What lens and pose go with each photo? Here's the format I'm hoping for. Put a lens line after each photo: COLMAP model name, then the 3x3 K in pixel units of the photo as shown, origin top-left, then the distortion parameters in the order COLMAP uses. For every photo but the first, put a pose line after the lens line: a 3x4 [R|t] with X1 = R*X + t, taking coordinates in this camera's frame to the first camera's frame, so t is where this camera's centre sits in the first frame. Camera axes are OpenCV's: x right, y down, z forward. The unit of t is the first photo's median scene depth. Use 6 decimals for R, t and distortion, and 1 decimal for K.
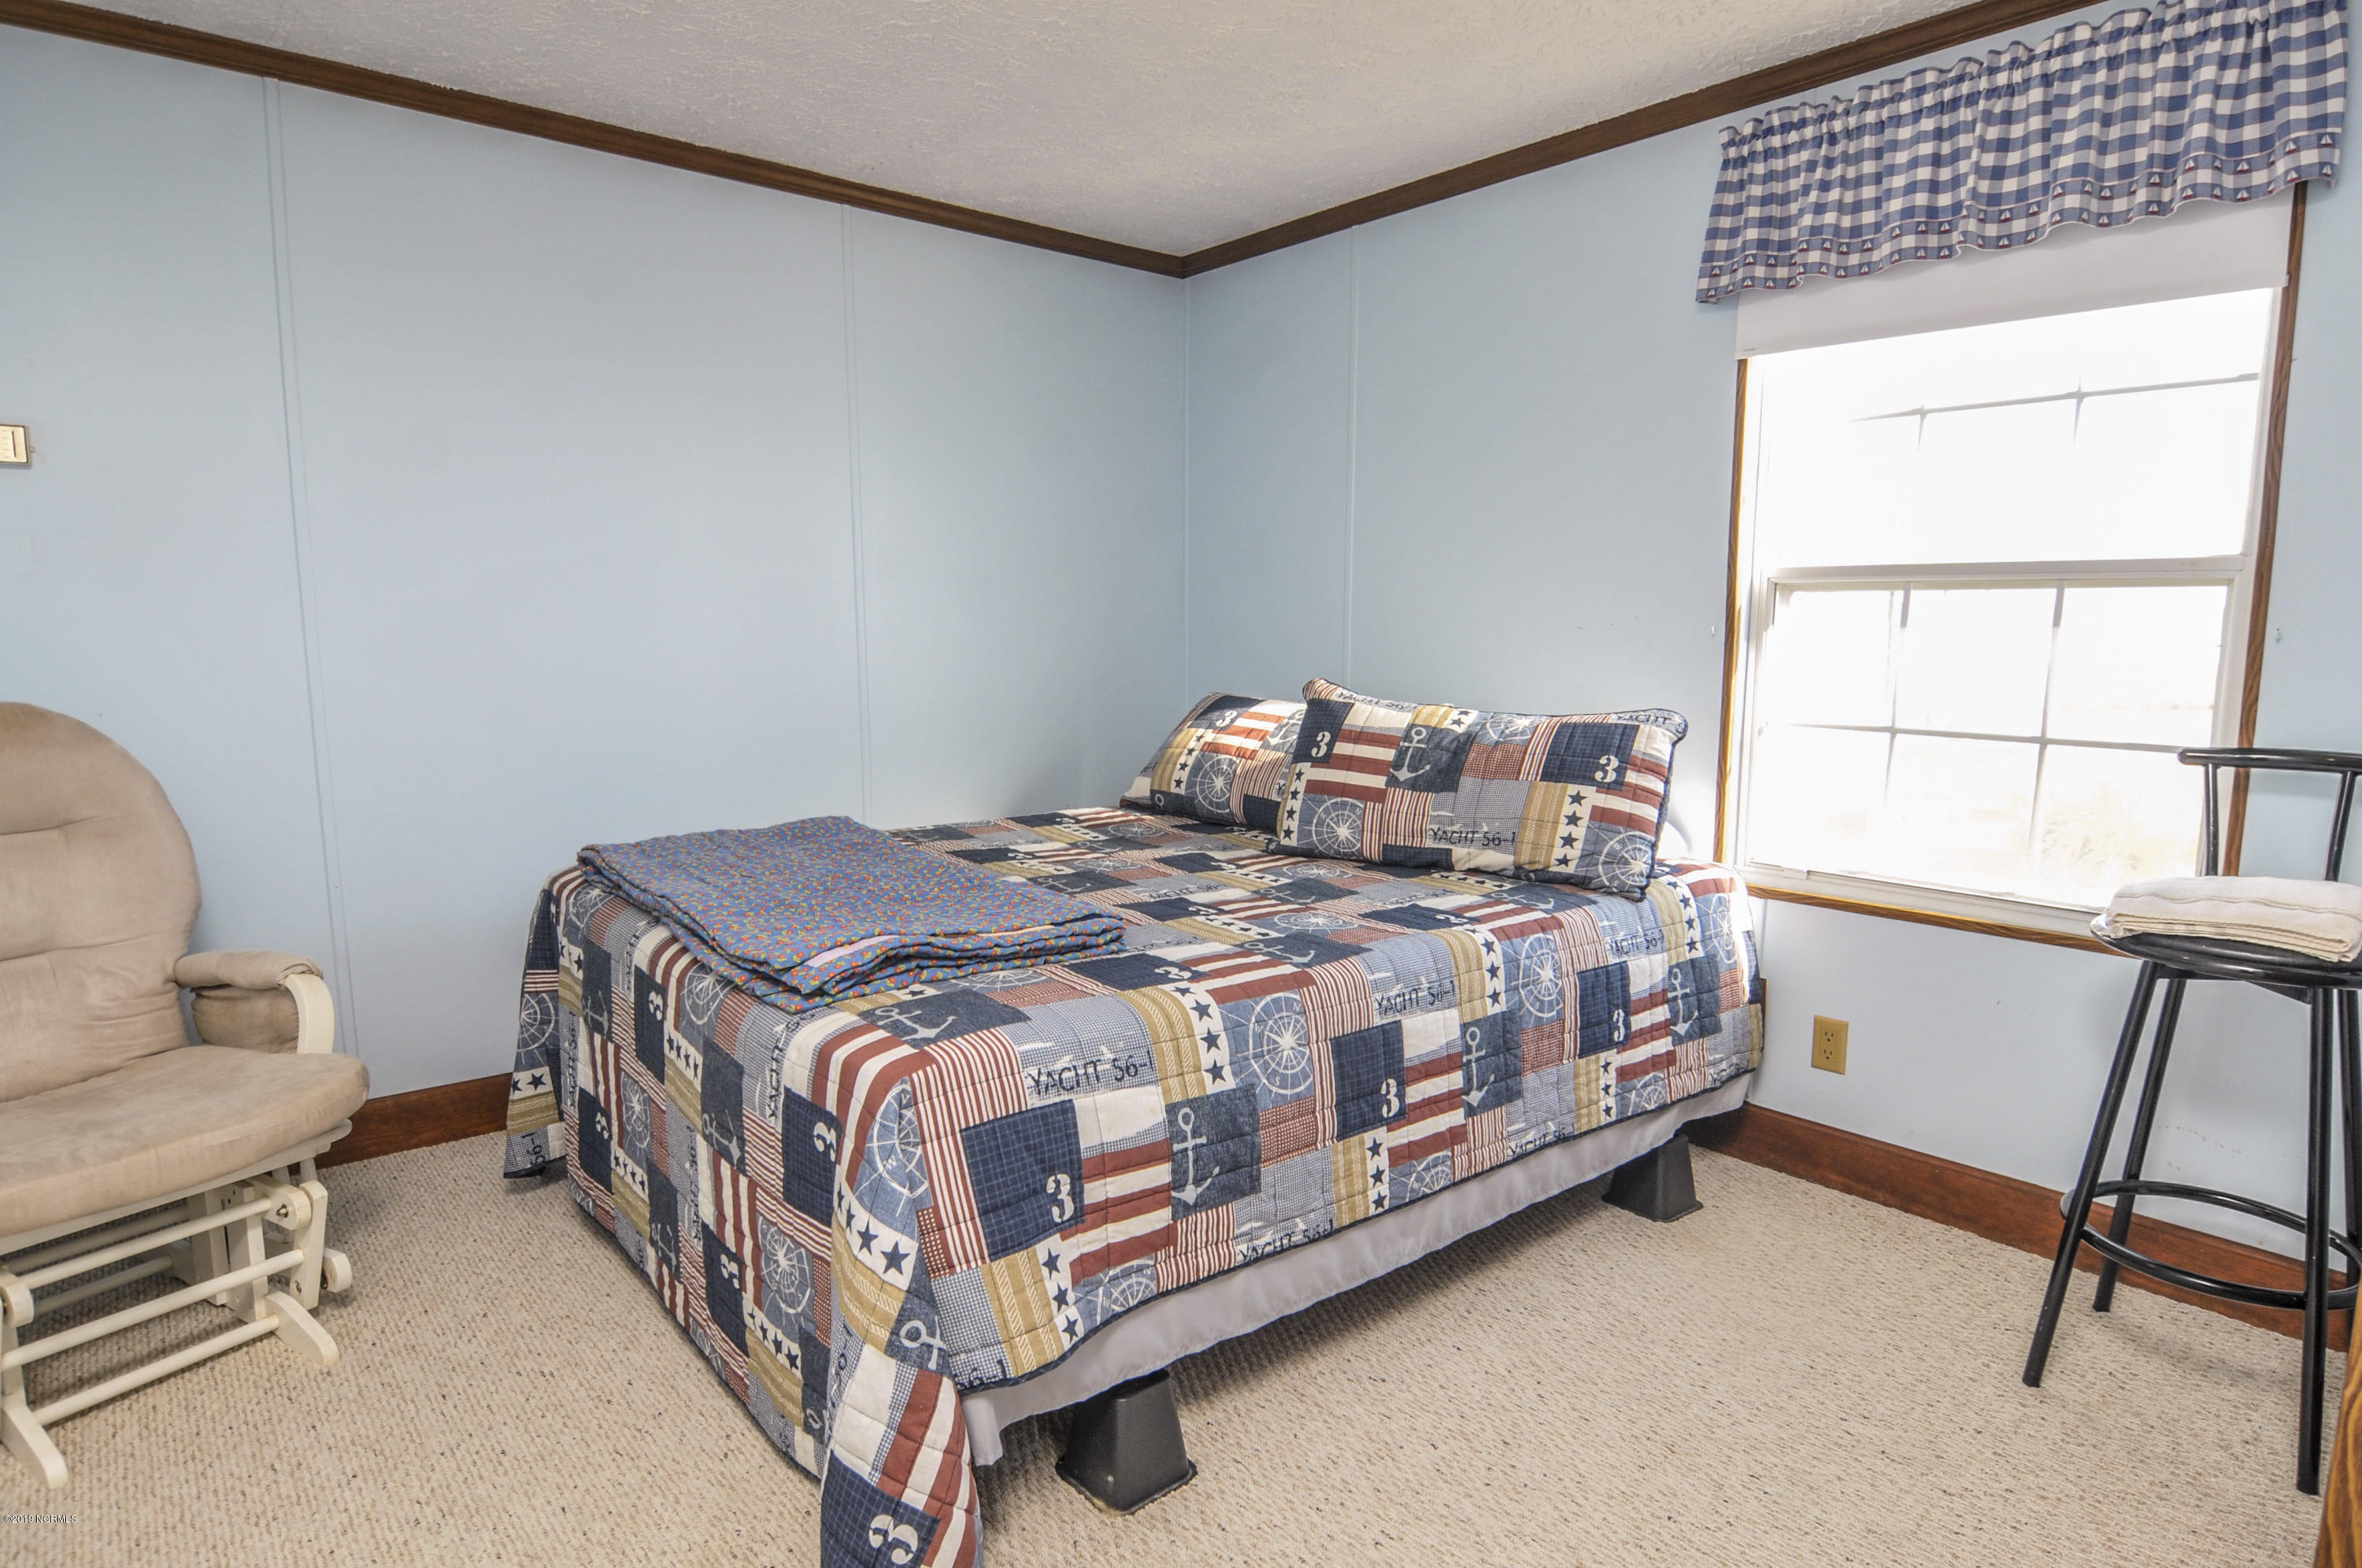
lens RADIAL K [[1266.1, 0, 1182.0], [0, 1266.1, 814.7], [0, 0, 1]] dist [-0.007225, -0.009715]
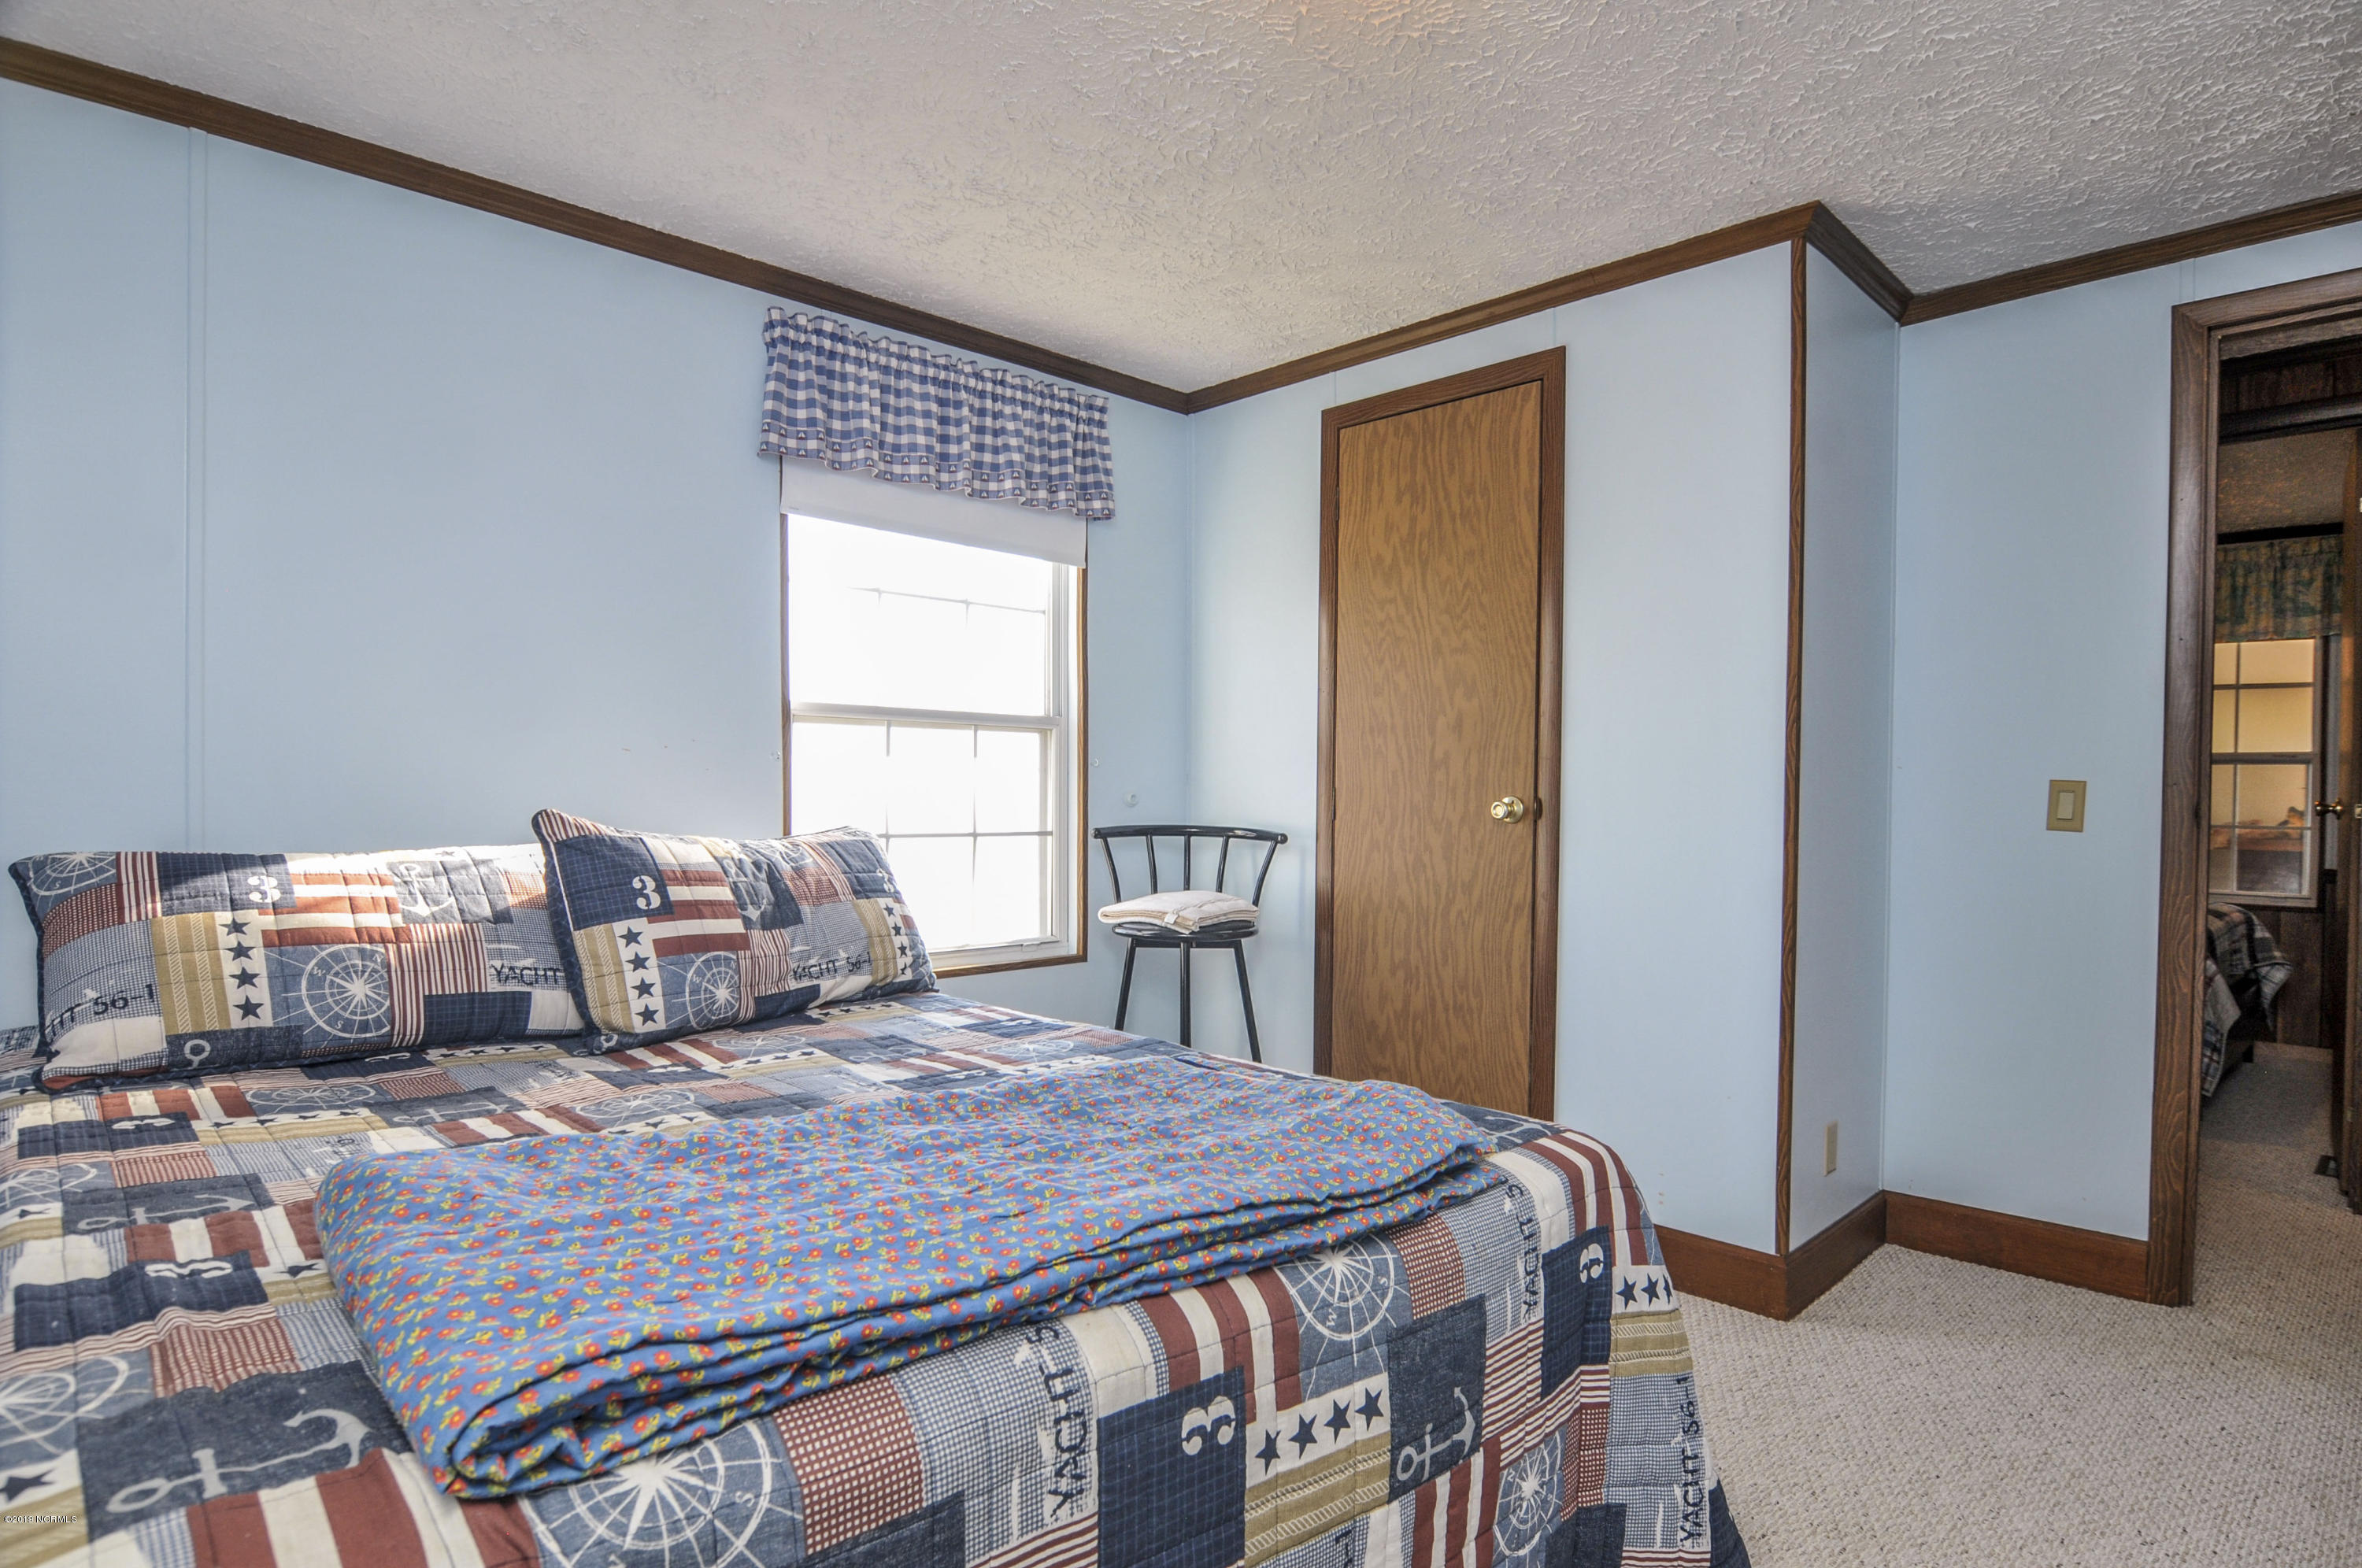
lens RADIAL K [[1266.1, 0, 1182.0], [0, 1266.1, 814.7], [0, 0, 1]] dist [-0.007225, -0.009715]
pose [[-0.030512, -0.034290, 0.998946, -0.713882], [0.135316, 0.990069, 0.038119, -0.094651], [-0.990333, 0.136336, -0.025569, 0.733849]]
